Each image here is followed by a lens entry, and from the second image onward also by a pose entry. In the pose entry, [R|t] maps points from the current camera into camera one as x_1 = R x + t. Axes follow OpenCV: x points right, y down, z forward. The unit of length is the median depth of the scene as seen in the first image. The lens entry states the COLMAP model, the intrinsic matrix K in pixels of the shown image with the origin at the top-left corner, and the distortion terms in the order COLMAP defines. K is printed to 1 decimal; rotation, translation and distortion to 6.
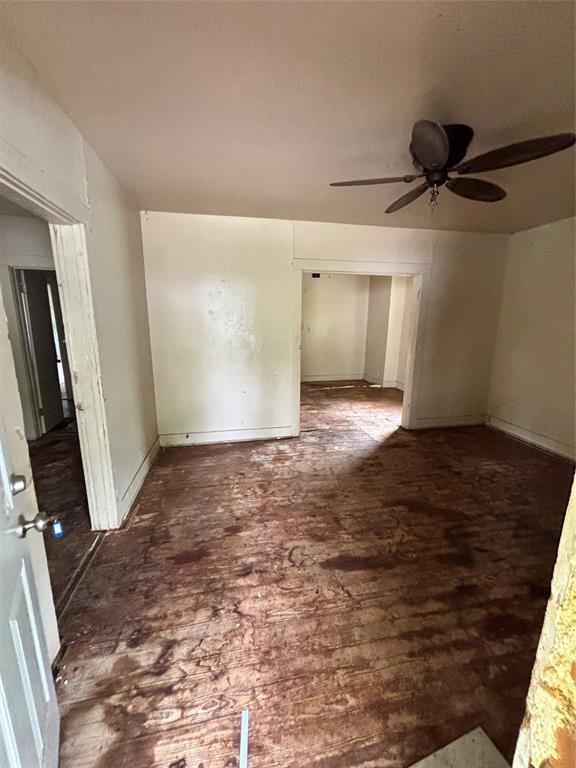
lens RADIAL K [[310.0, 0, 277.4], [0, 310.0, 383.4], [0, 0, 1]] dist [-0.025161, -0.000036]
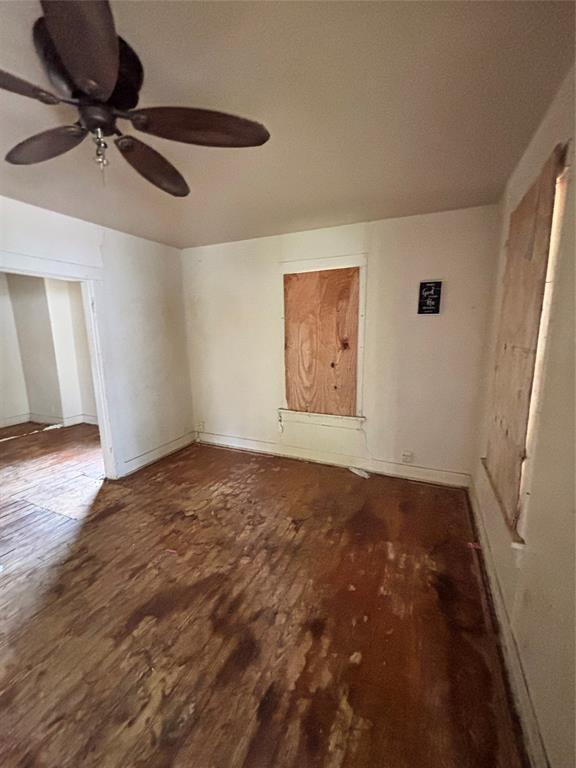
lens RADIAL K [[312.1, 0, 288.0], [0, 312.1, 384.0], [0, 0, 1]] dist [0.000628, 0.000452]
pose [[0.556502, -0.155670, 0.816133, 0.084550], [0.187072, 0.980545, 0.059470, -0.071205], [-0.809512, 0.119580, 0.574796, 0.242691]]
